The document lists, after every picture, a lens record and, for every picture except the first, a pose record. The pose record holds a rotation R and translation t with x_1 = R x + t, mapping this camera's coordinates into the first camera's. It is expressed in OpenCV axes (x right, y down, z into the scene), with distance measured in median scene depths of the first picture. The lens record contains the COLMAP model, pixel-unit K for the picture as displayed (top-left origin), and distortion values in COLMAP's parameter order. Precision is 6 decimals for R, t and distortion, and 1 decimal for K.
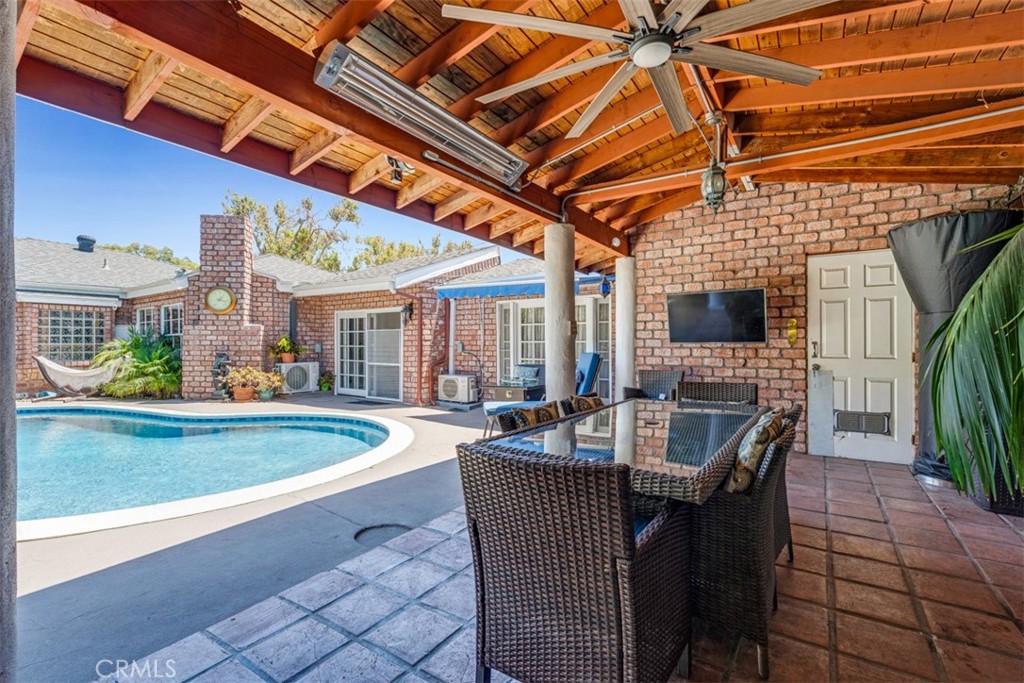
lens RADIAL K [[452.5, 0, 509.0], [0, 452.5, 342.9], [0, 0, 1]] dist [-0.005567, 0.000501]
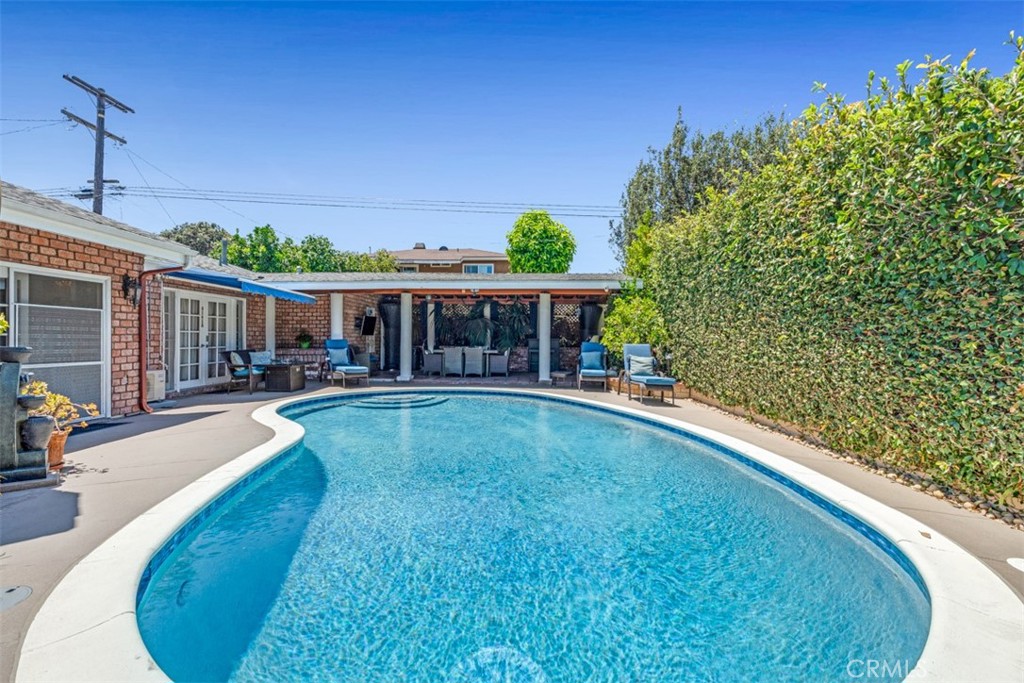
lens RADIAL K [[449.9, 0, 508.9], [0, 449.9, 341.7], [0, 0, 1]] dist [-0.005470, -0.000324]
pose [[-0.526008, -0.007453, 0.850447, -1.146259], [-0.004672, 0.999972, 0.005874, 0.011049], [-0.850467, -0.000883, -0.526028, 0.857995]]
